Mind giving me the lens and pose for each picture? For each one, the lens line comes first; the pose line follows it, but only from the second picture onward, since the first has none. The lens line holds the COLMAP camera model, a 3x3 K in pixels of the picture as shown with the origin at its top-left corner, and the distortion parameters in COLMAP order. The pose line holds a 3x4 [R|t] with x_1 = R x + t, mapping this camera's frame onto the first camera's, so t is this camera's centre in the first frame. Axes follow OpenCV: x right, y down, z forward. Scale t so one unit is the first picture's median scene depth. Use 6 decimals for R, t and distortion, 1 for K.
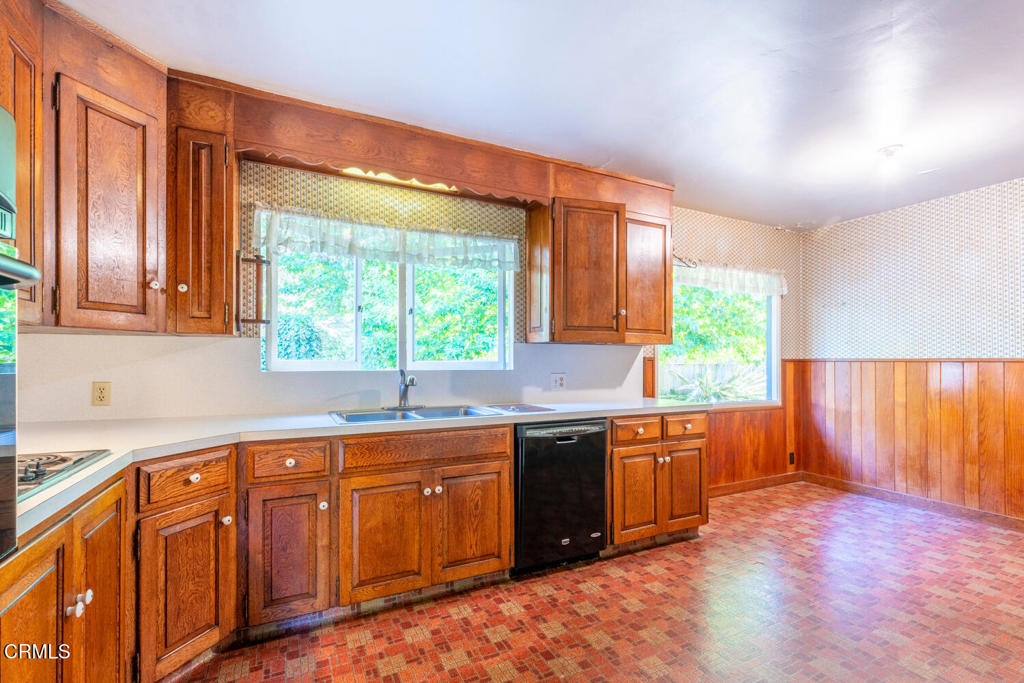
lens RADIAL K [[444.3, 0, 504.1], [0, 444.3, 362.6], [0, 0, 1]] dist [-0.000807, -0.000033]
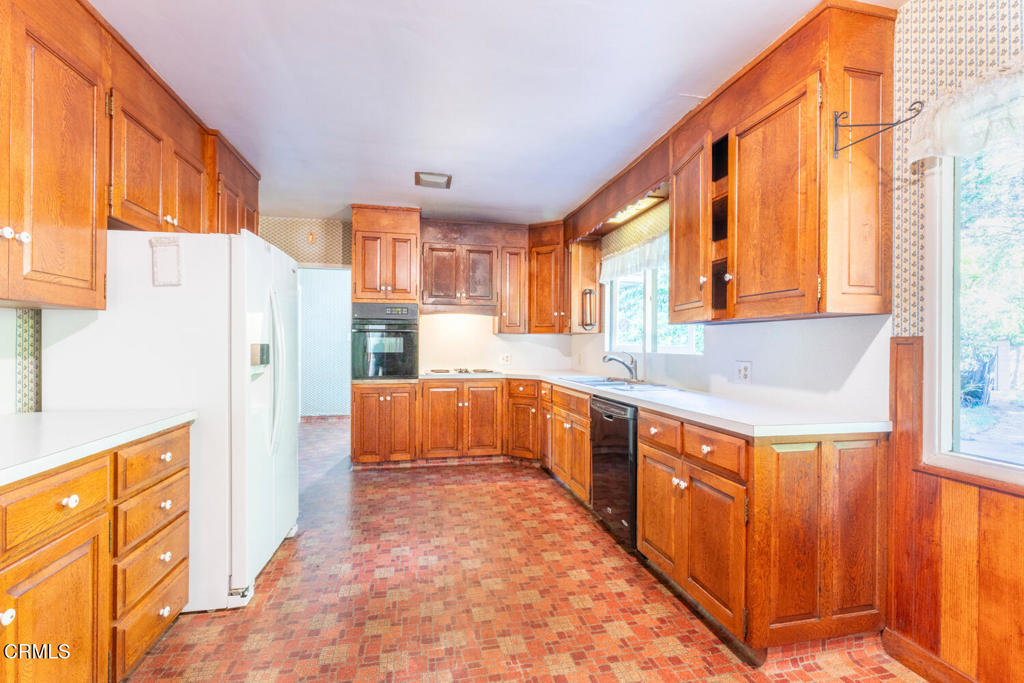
lens RADIAL K [[444.3, 0, 510.7], [0, 444.3, 343.2], [0, 0, 1]] dist [-0.000807, -0.000033]
pose [[-0.226378, -0.006691, -0.974016, 1.325210], [-0.007026, 0.999962, -0.005236, -0.000454], [0.974014, 0.005658, -0.226417, 1.060775]]
